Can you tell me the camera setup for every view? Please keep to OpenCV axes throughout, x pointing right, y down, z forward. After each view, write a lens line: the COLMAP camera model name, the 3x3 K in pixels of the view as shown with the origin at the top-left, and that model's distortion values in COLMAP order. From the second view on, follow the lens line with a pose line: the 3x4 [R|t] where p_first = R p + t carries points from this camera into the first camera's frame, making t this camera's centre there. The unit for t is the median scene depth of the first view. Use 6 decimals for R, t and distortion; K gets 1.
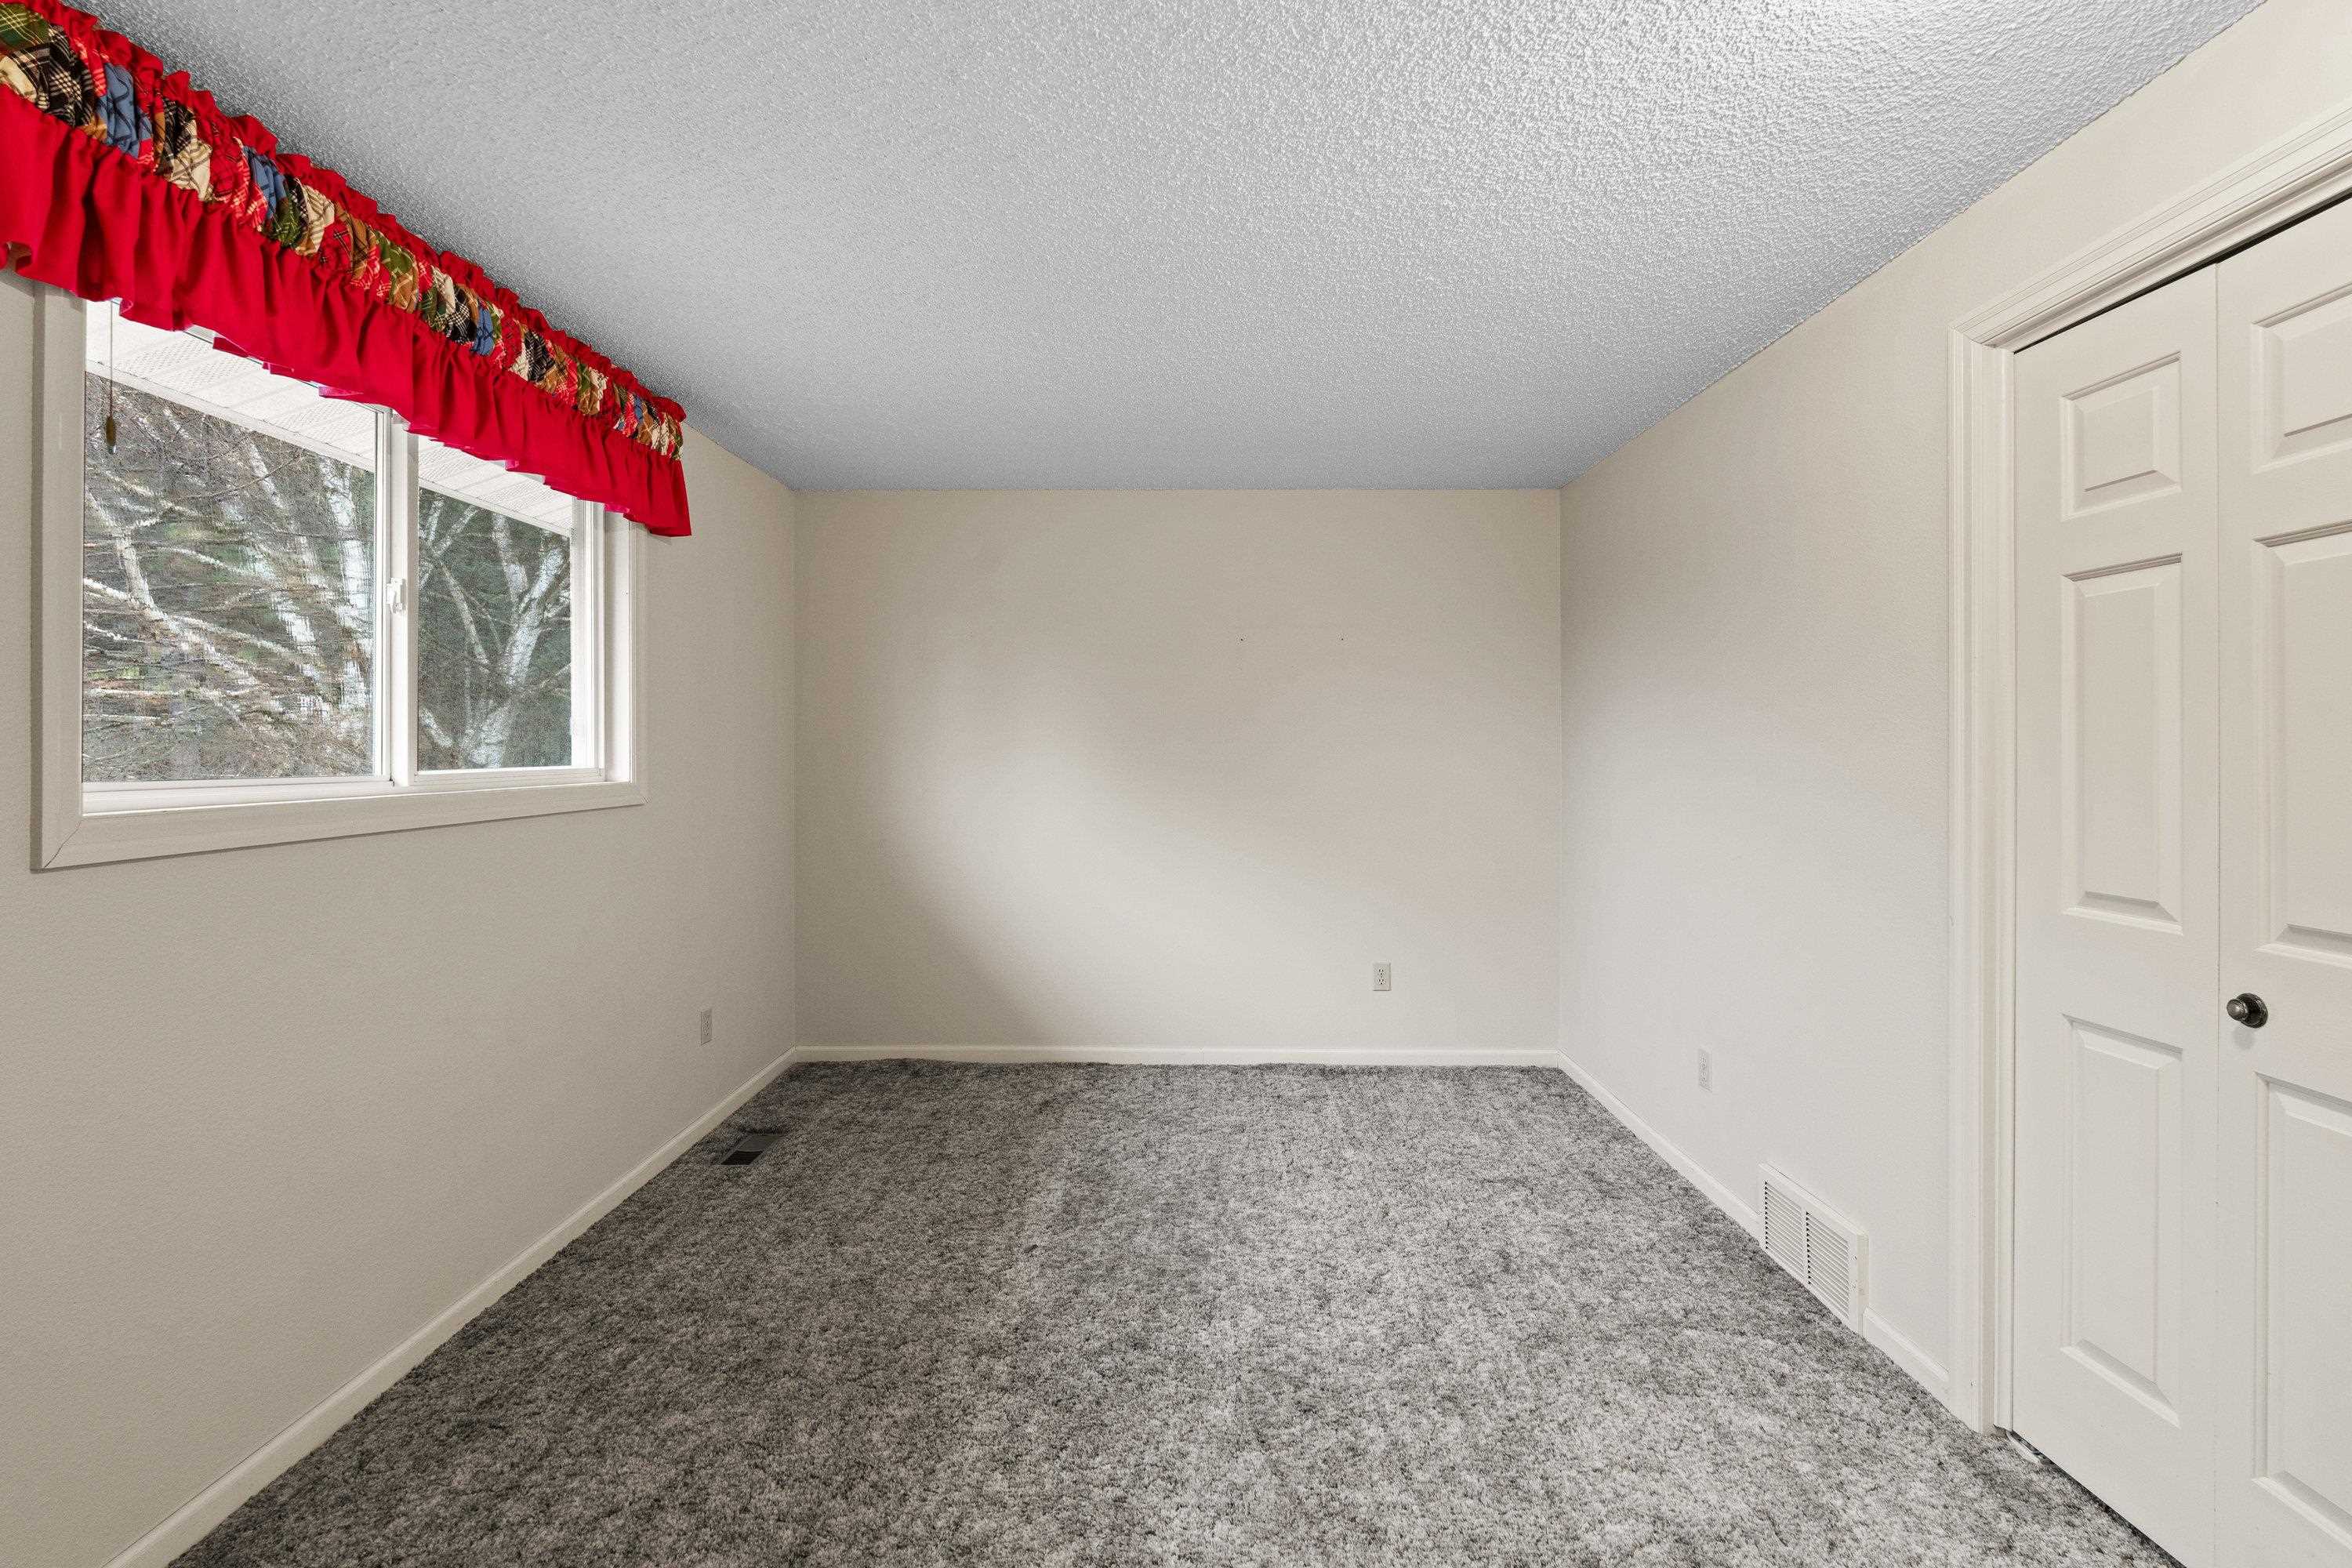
lens RADIAL K [[1030.5, 0, 1180.6], [0, 1030.5, 771.5], [0, 0, 1]] dist [-0.003276, 0.000220]
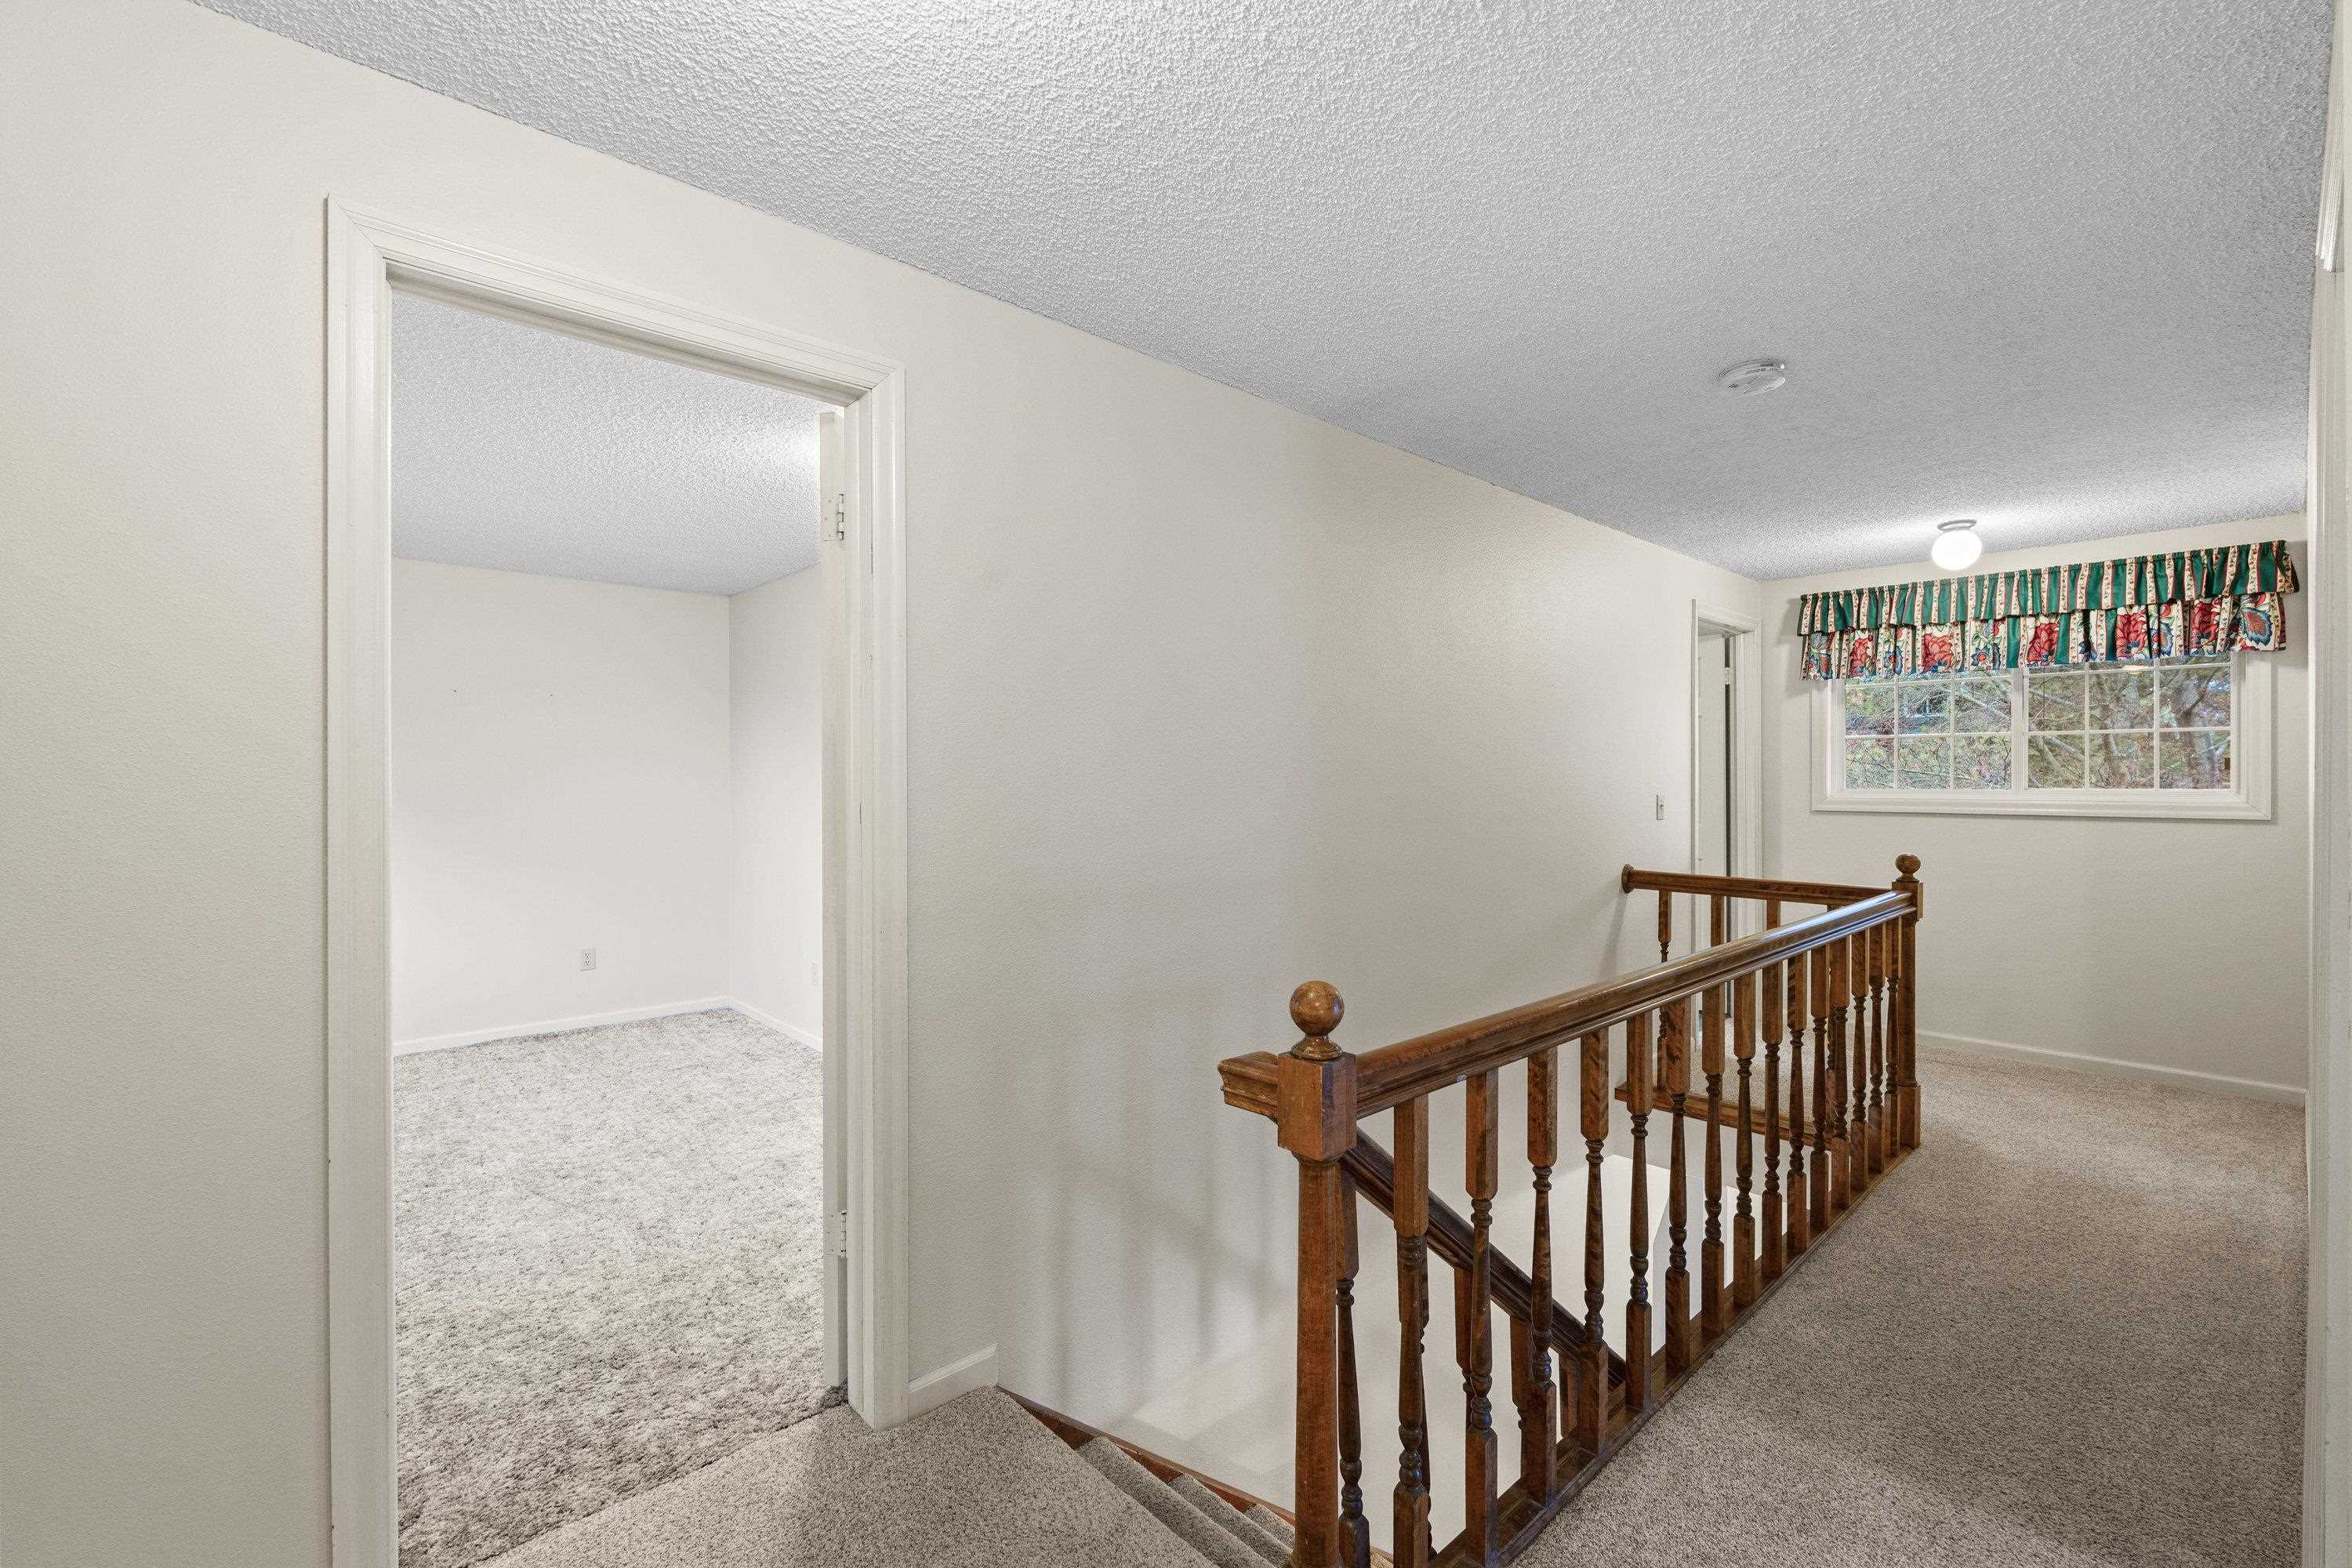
lens RADIAL K [[1030.5, 0, 1180.6], [0, 1030.5, 771.5], [0, 0, 1]] dist [-0.003276, 0.000220]
pose [[0.732148, 0.005163, 0.681126, -0.219022], [0.013147, 0.999678, -0.021709, 0.004423], [-0.681018, 0.024849, 0.731845, -0.707352]]
